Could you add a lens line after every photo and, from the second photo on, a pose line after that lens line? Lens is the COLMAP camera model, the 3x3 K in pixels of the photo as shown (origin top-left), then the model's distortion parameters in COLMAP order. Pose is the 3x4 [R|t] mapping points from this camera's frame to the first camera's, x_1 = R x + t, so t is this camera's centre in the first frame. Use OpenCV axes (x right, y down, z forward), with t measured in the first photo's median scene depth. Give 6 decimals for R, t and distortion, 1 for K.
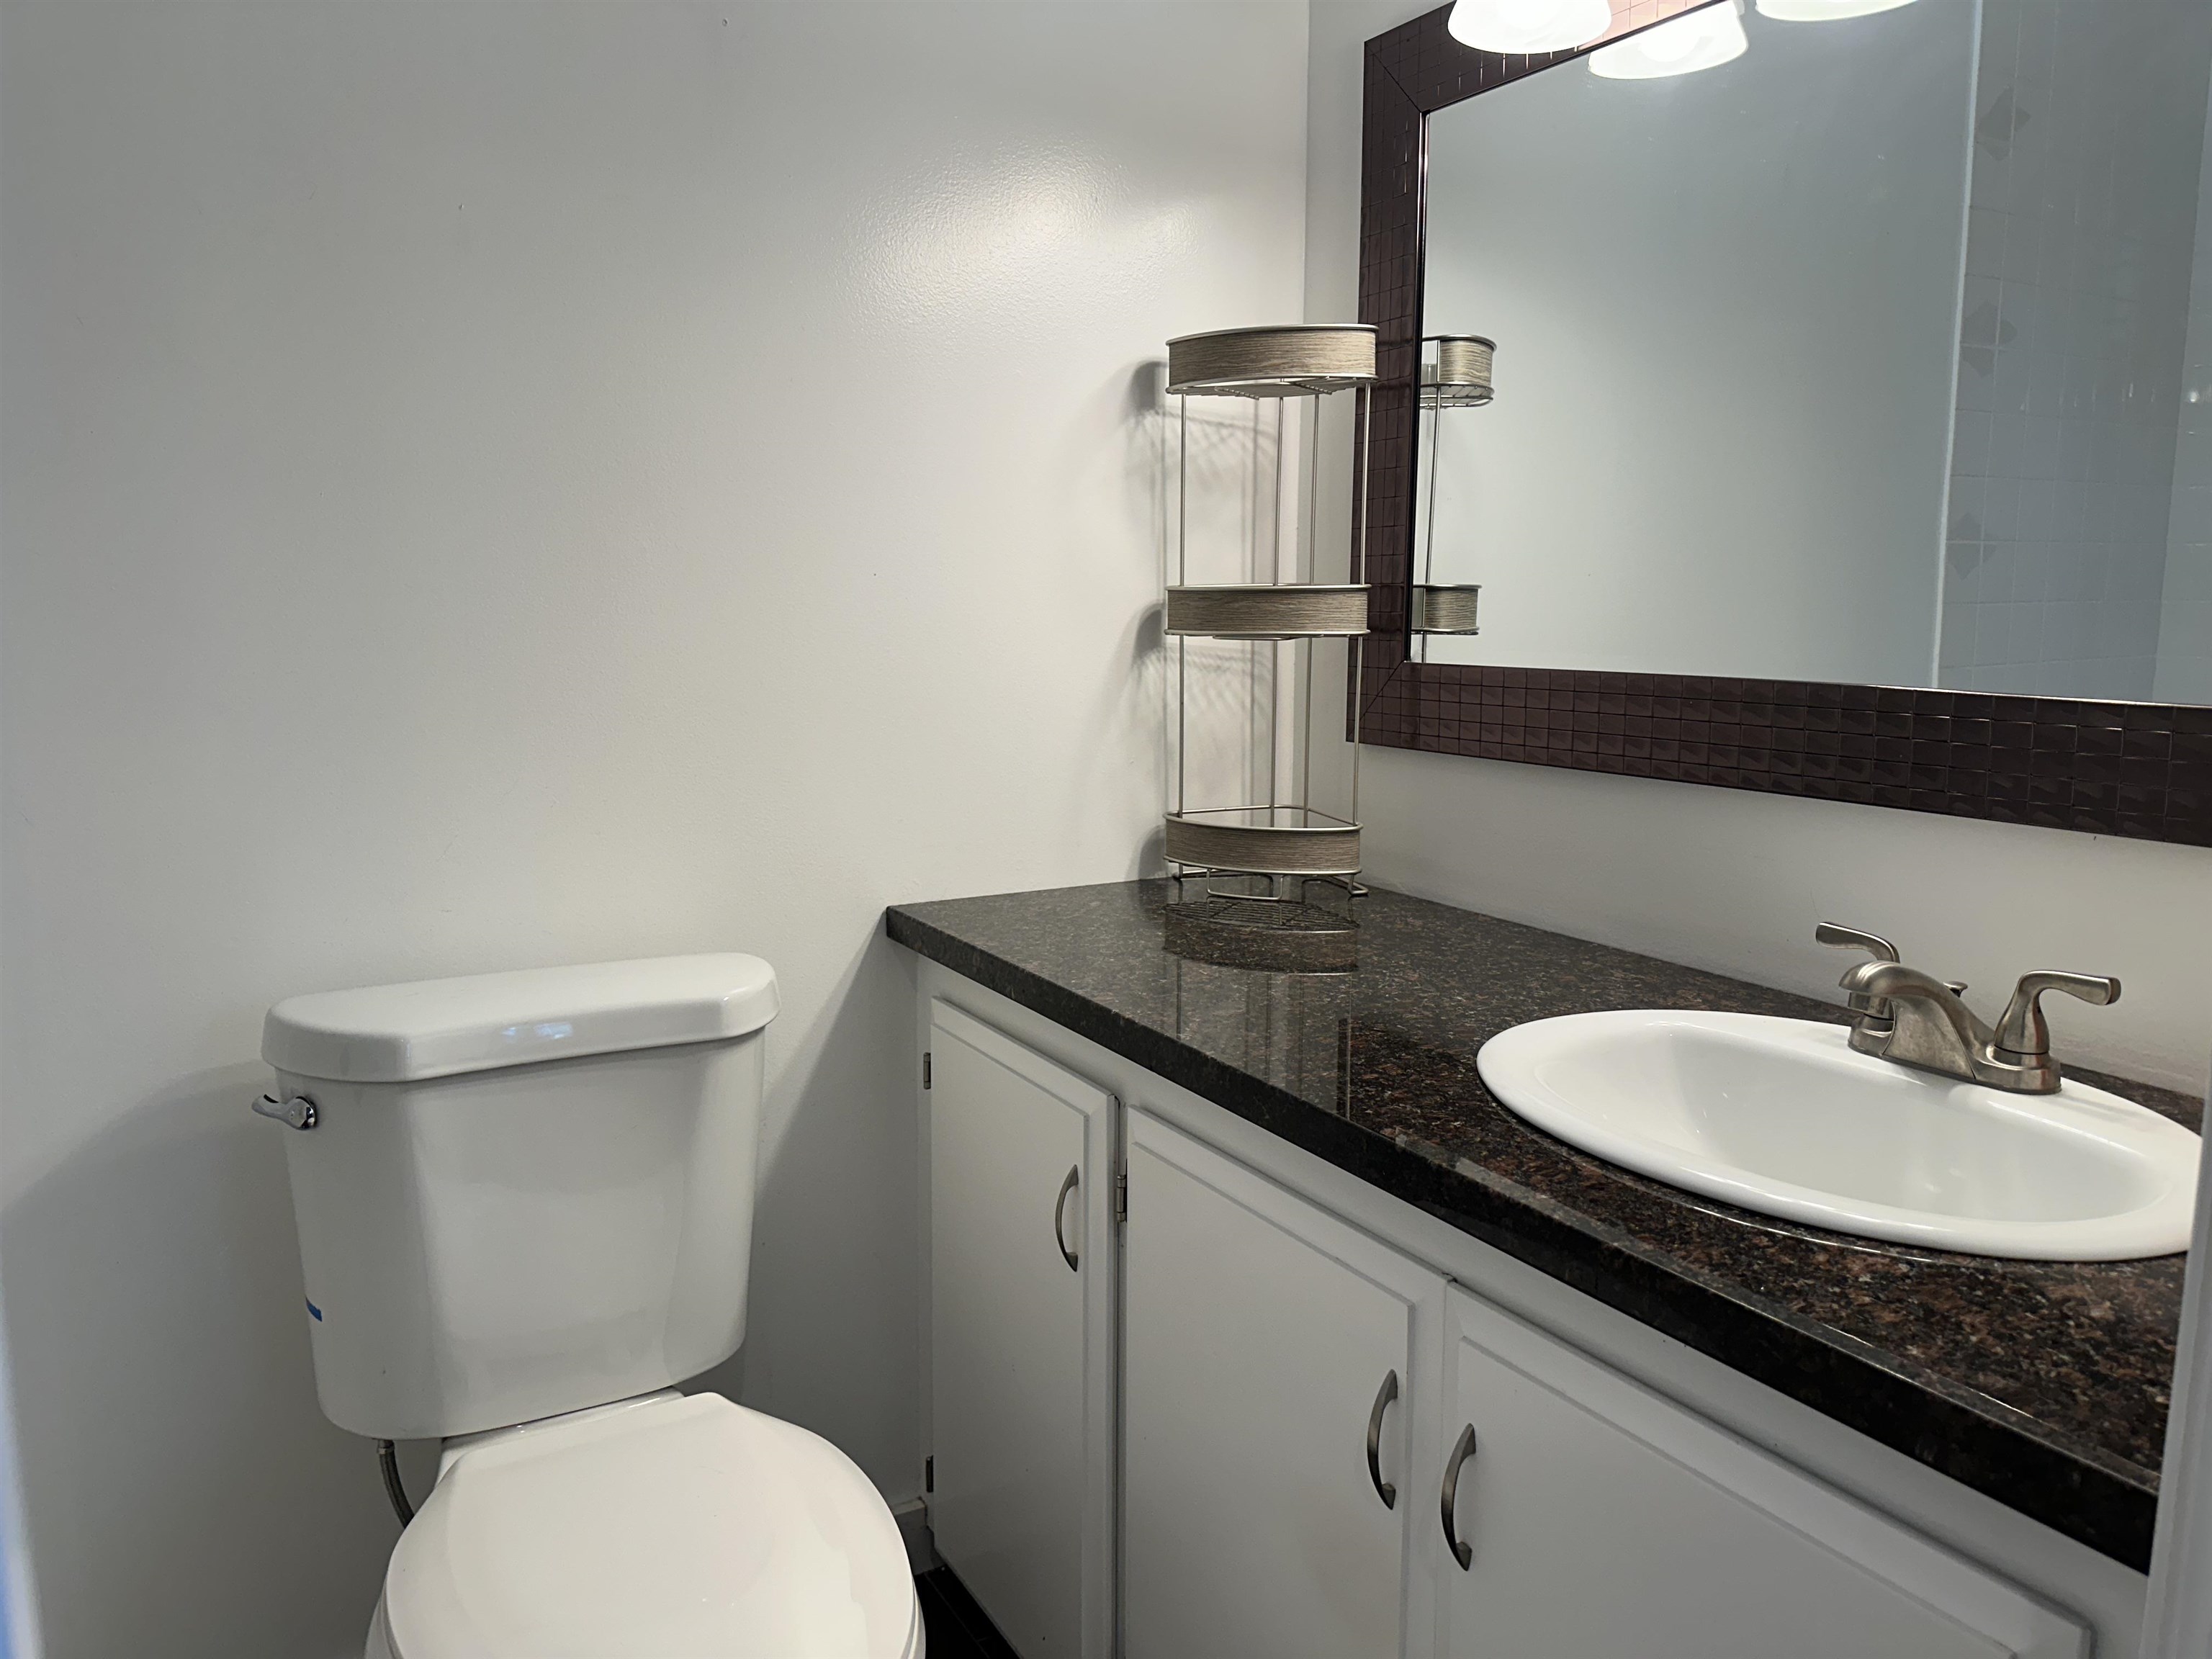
lens RADIAL K [[1552.0, 0, 1130.2], [0, 1552.0, 841.8], [0, 0, 1]] dist [0.102549, -0.164368]
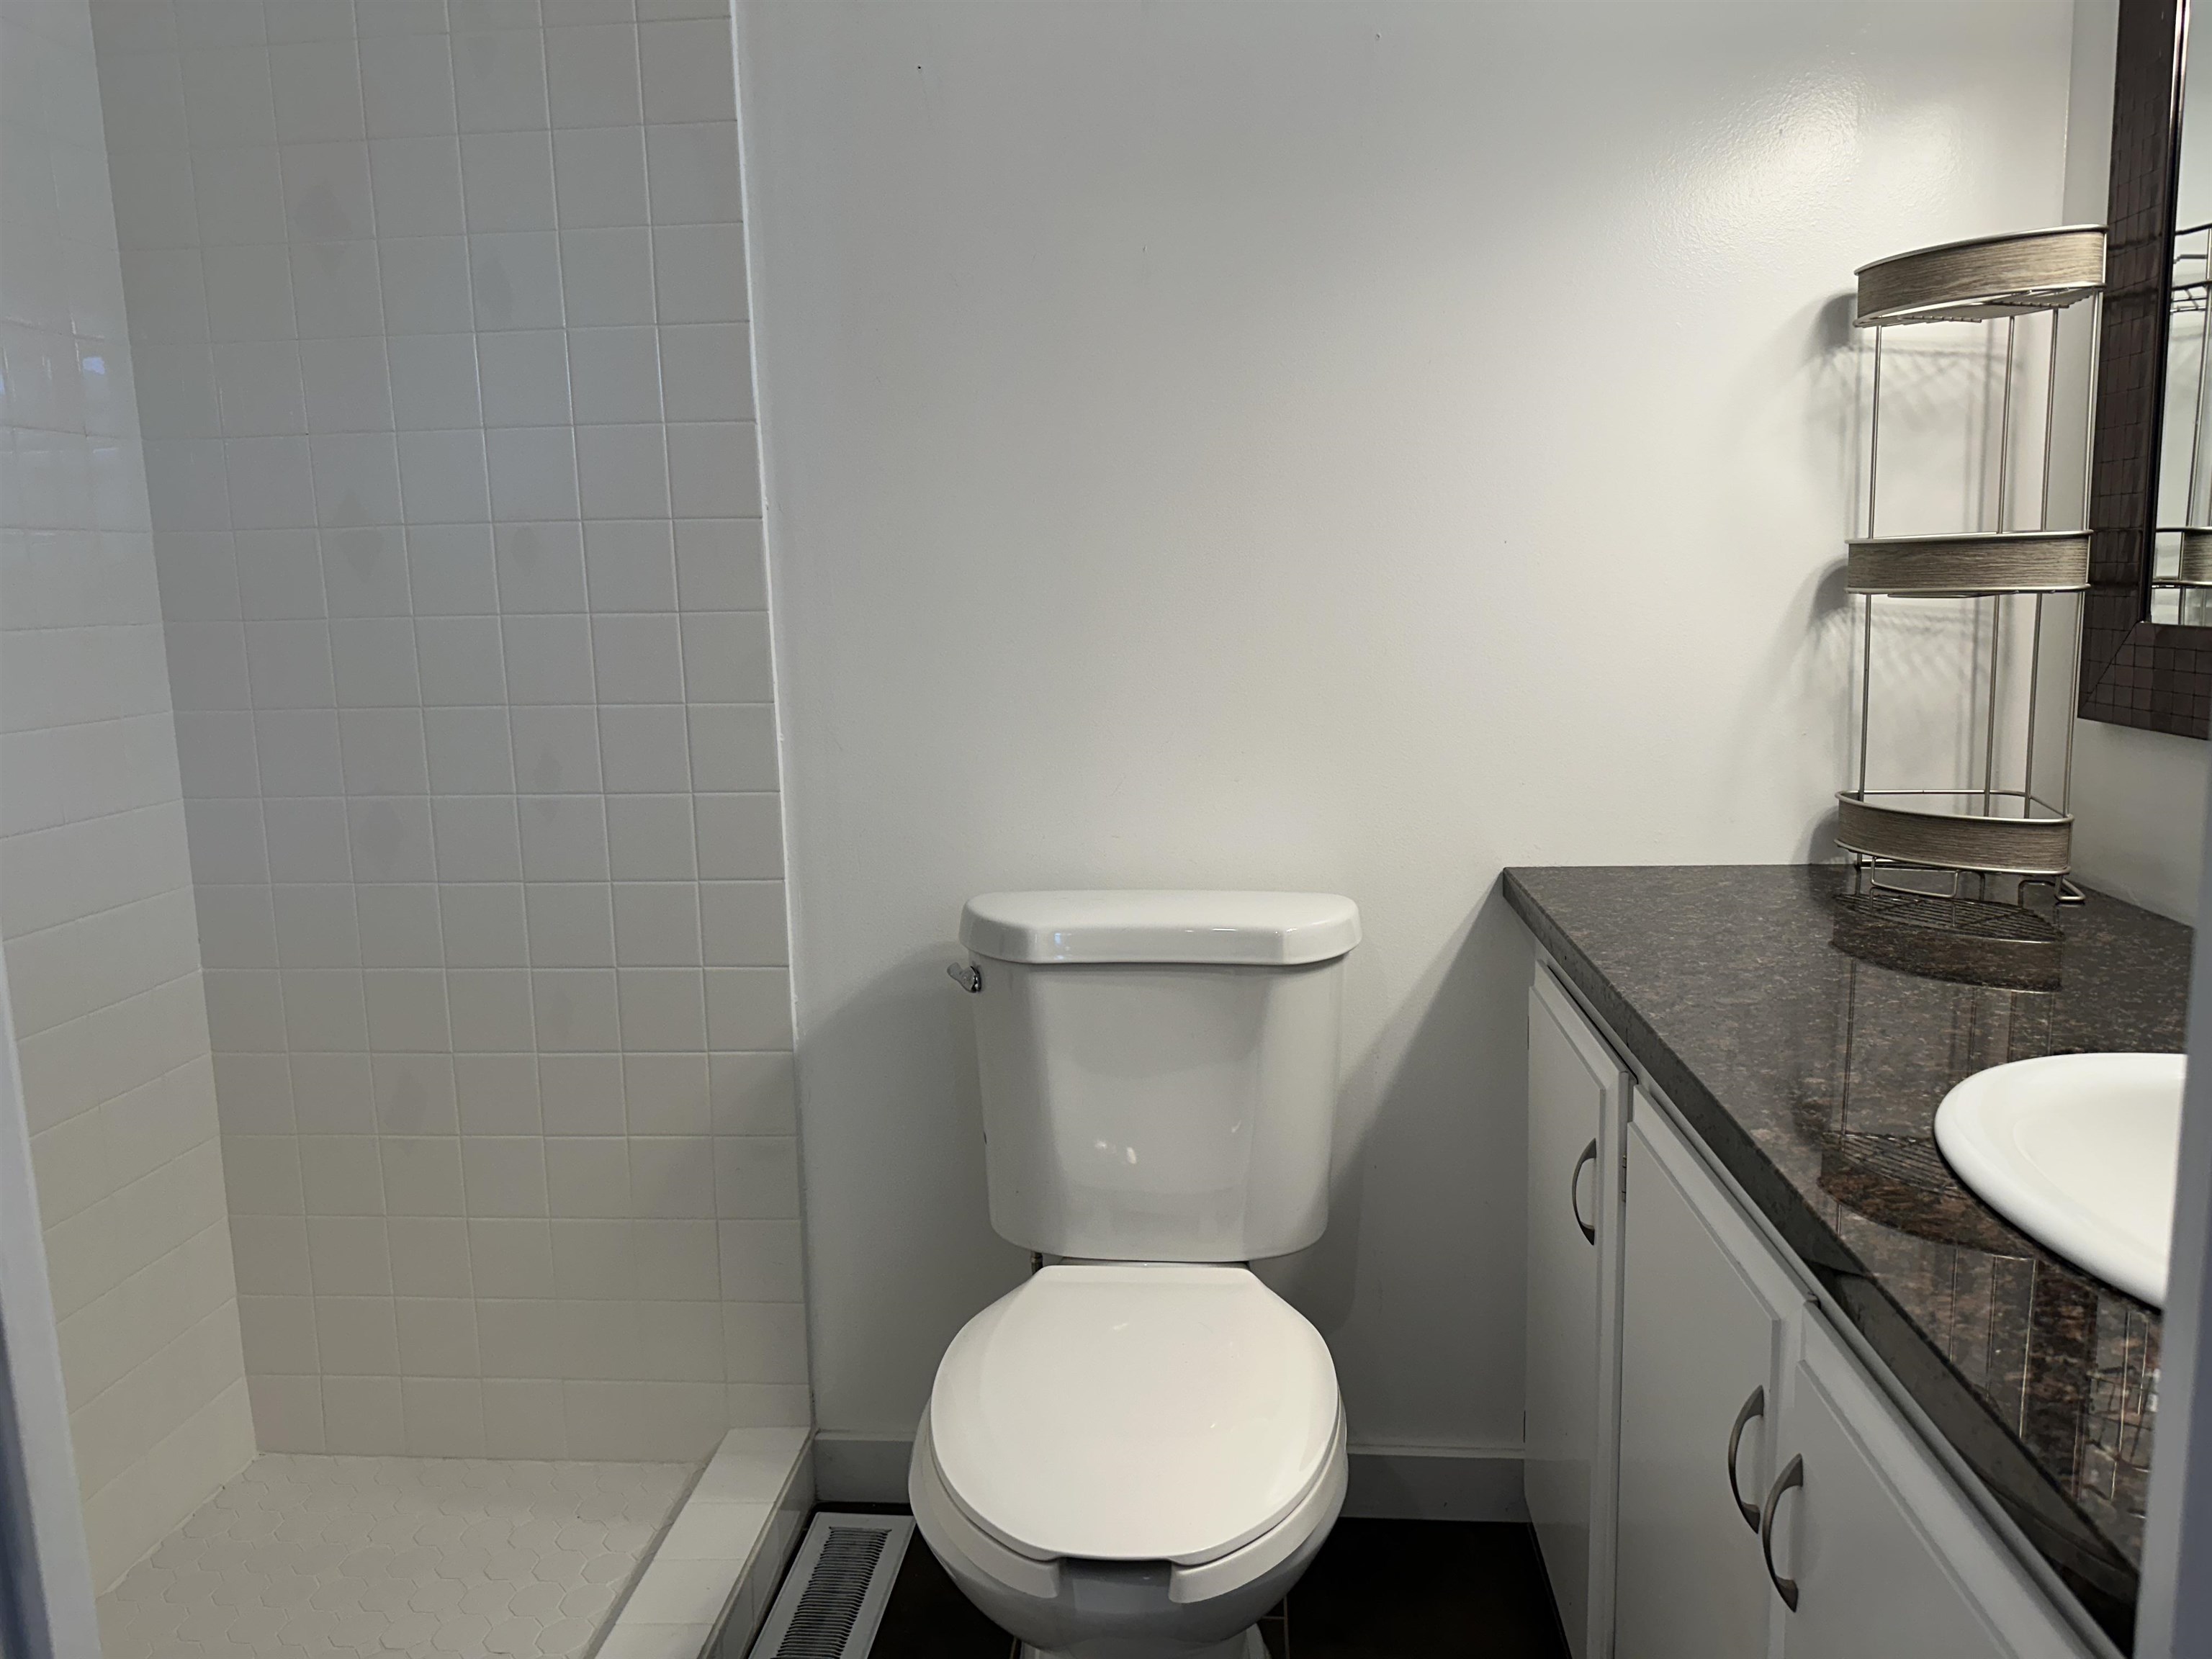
lens RADIAL K [[1600.3, 0, 1106.0], [0, 1600.3, 829.5], [0, 0, 1]] dist [-0.007246, -0.010146]
pose [[0.813279, 0.067494, -0.577946, 0.216783], [-0.061549, 0.997656, 0.029898, 0.001802], [0.578609, 0.011257, 0.815527, 0.001163]]
